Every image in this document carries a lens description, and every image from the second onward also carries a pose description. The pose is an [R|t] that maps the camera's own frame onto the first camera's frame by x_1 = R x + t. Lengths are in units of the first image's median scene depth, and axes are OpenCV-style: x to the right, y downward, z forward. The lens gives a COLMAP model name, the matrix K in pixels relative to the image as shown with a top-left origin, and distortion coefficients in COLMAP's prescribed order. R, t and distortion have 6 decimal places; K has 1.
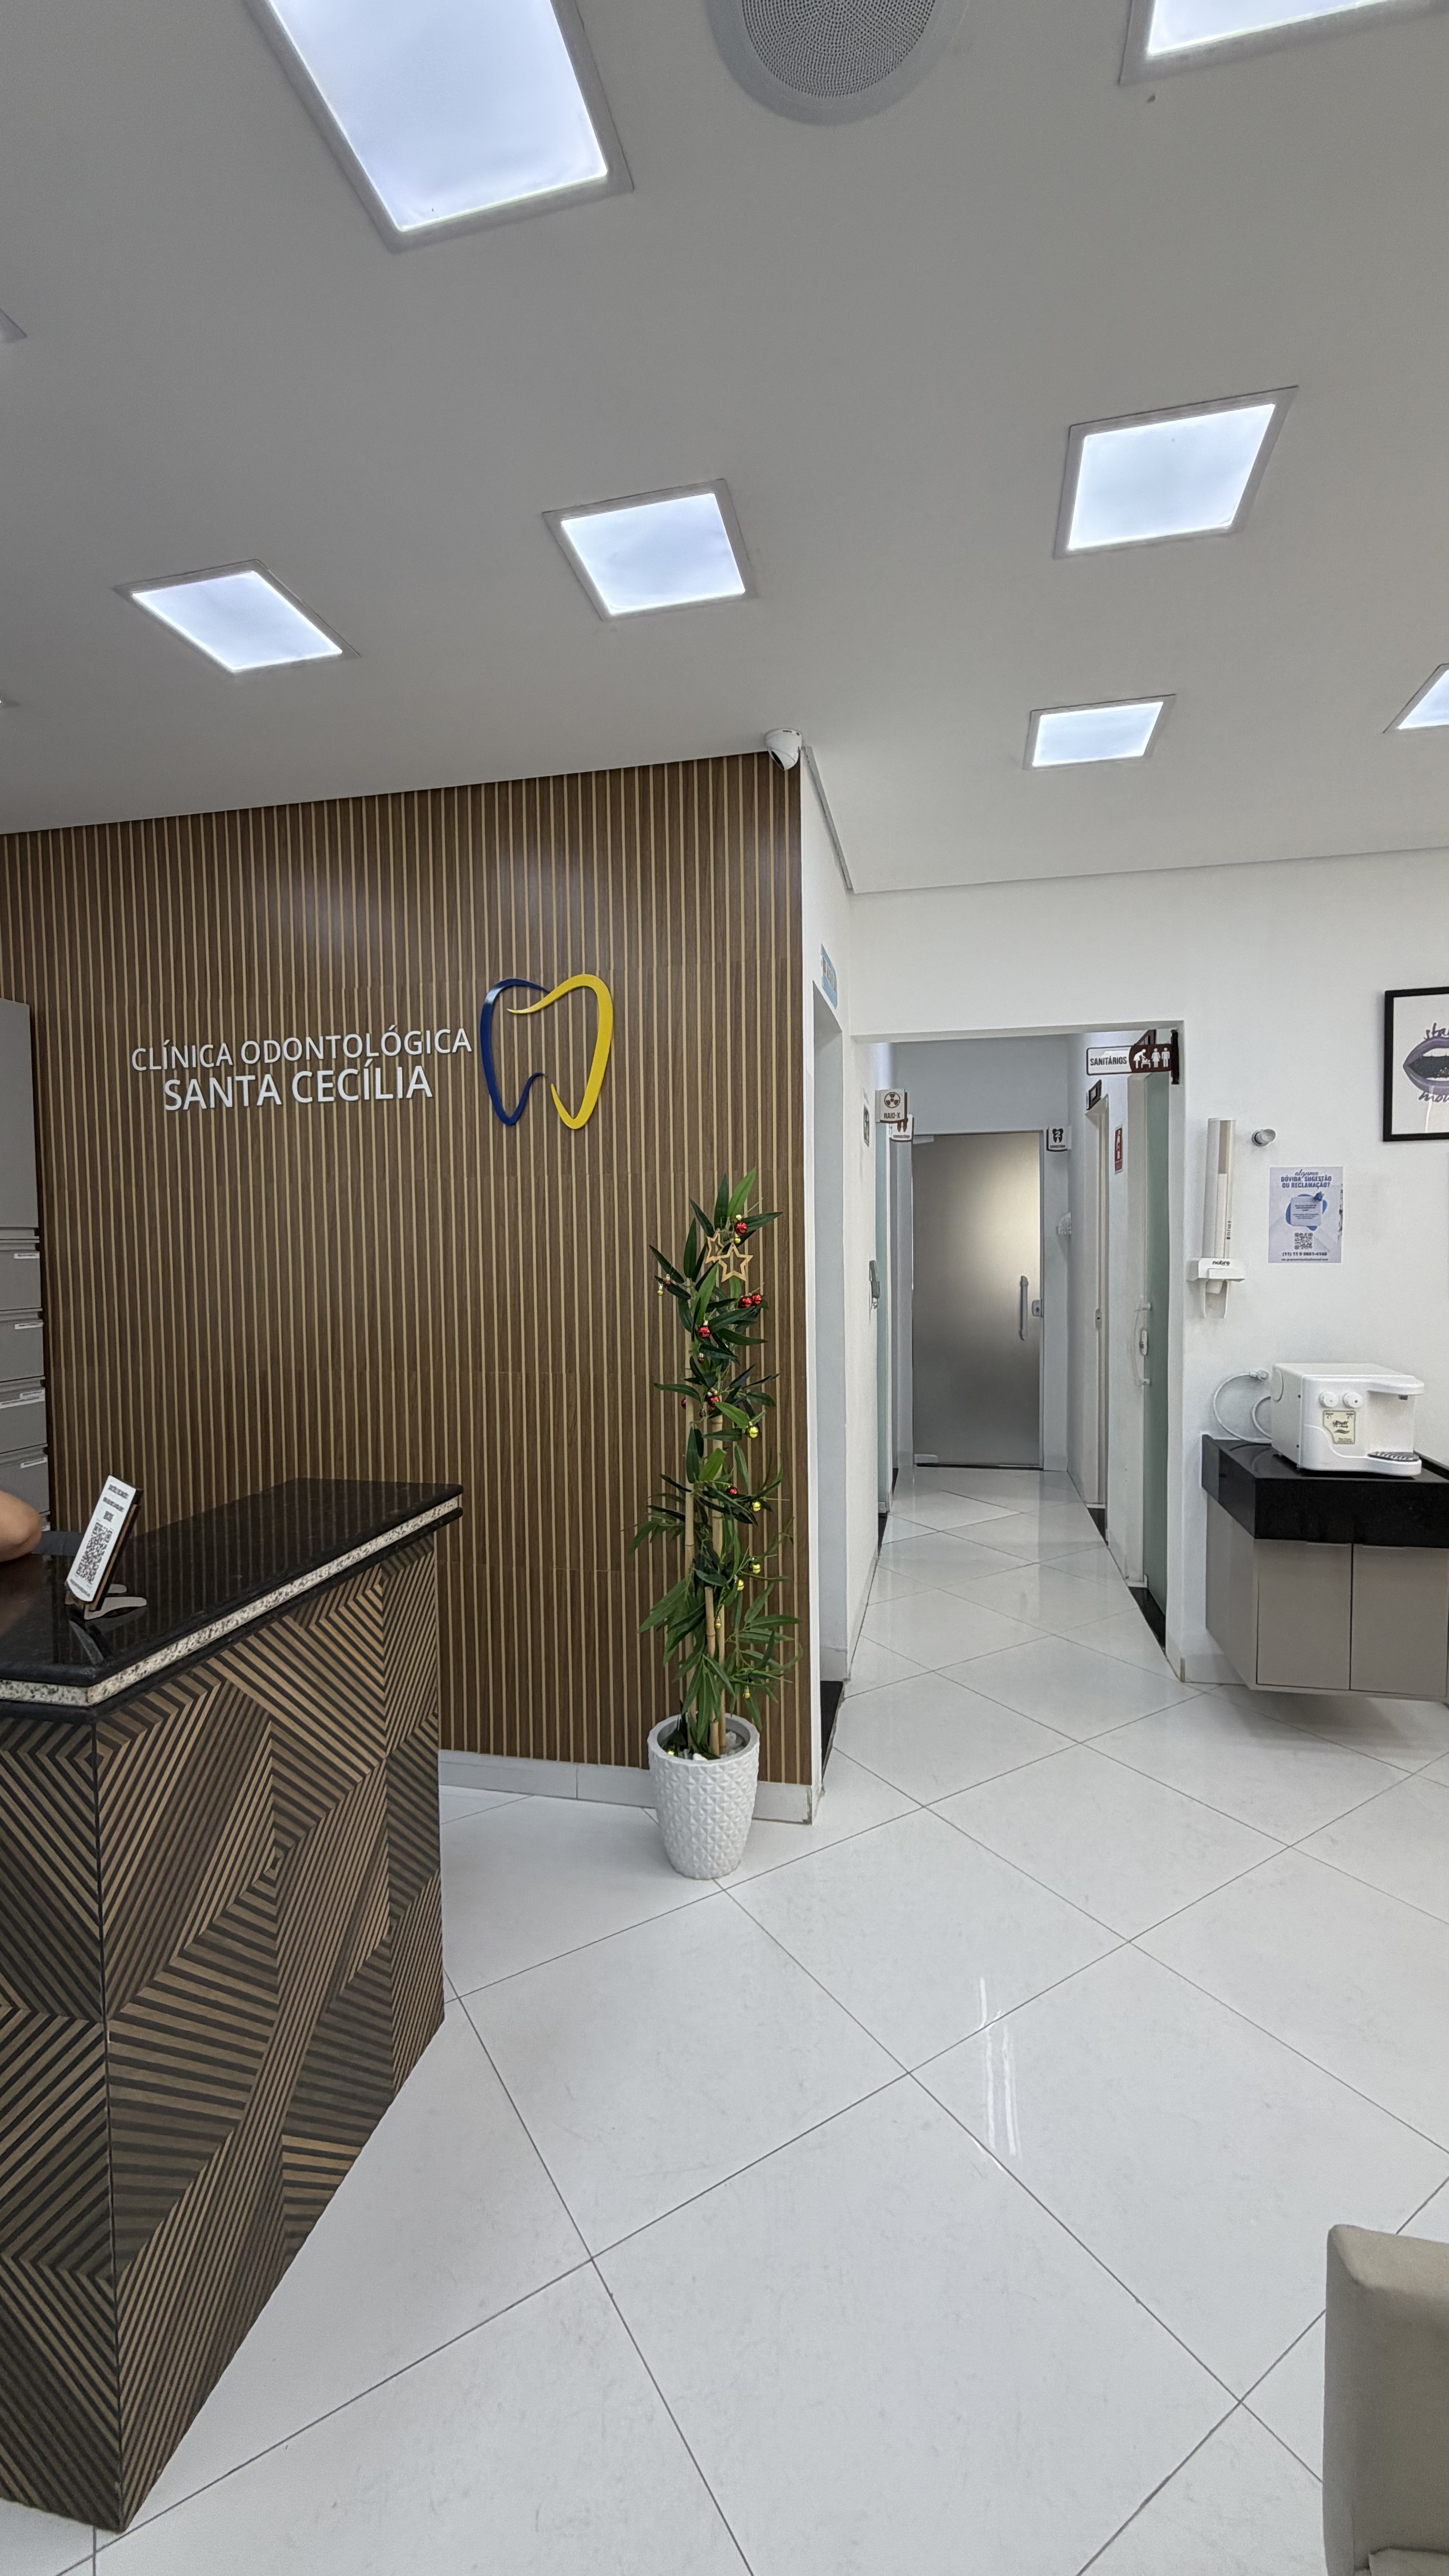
lens RADIAL K [[1036.7, 0, 725.1], [0, 1036.7, 1282.3], [0, 0, 1]] dist [-0.016241, -0.000067]
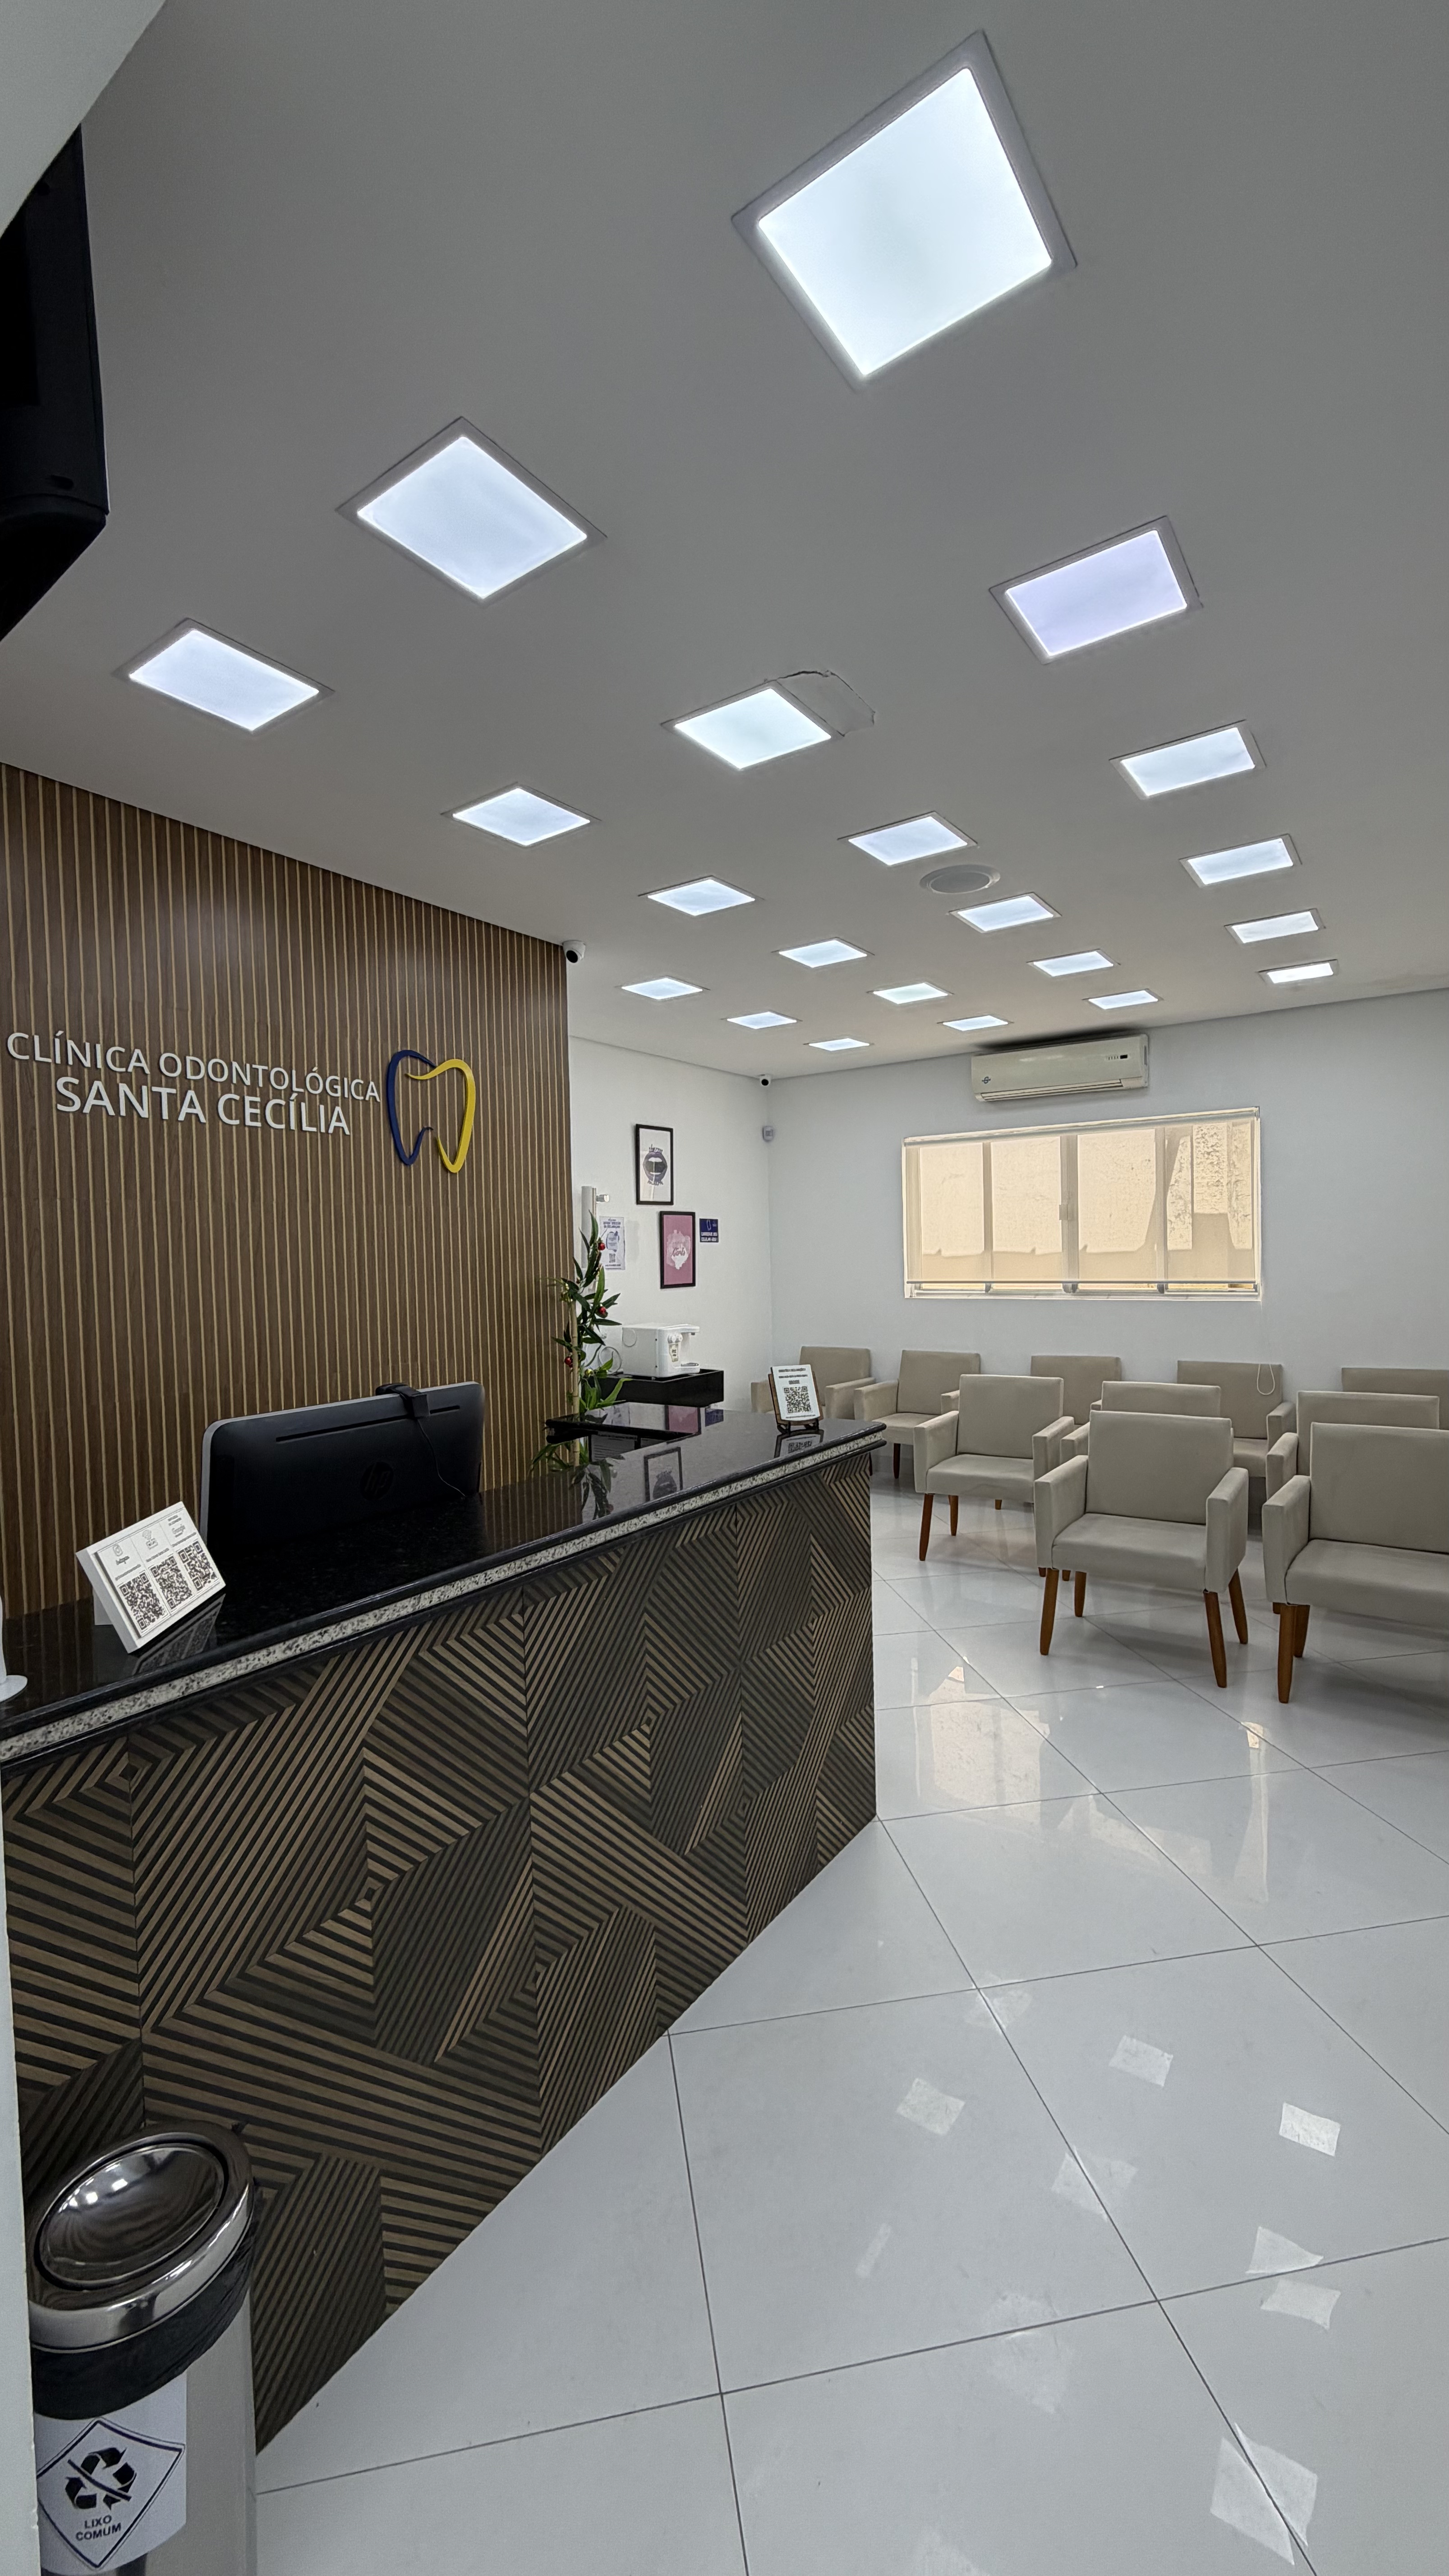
lens RADIAL K [[1036.7, 0, 718.9], [0, 1036.7, 1286.3], [0, 0, 1]] dist [-0.016241, -0.000067]
pose [[0.385876, -0.029178, 0.922089, -1.164543], [0.063696, 0.997957, 0.004923, 0.012021], [-0.920349, 0.056833, 0.386946, 0.167841]]
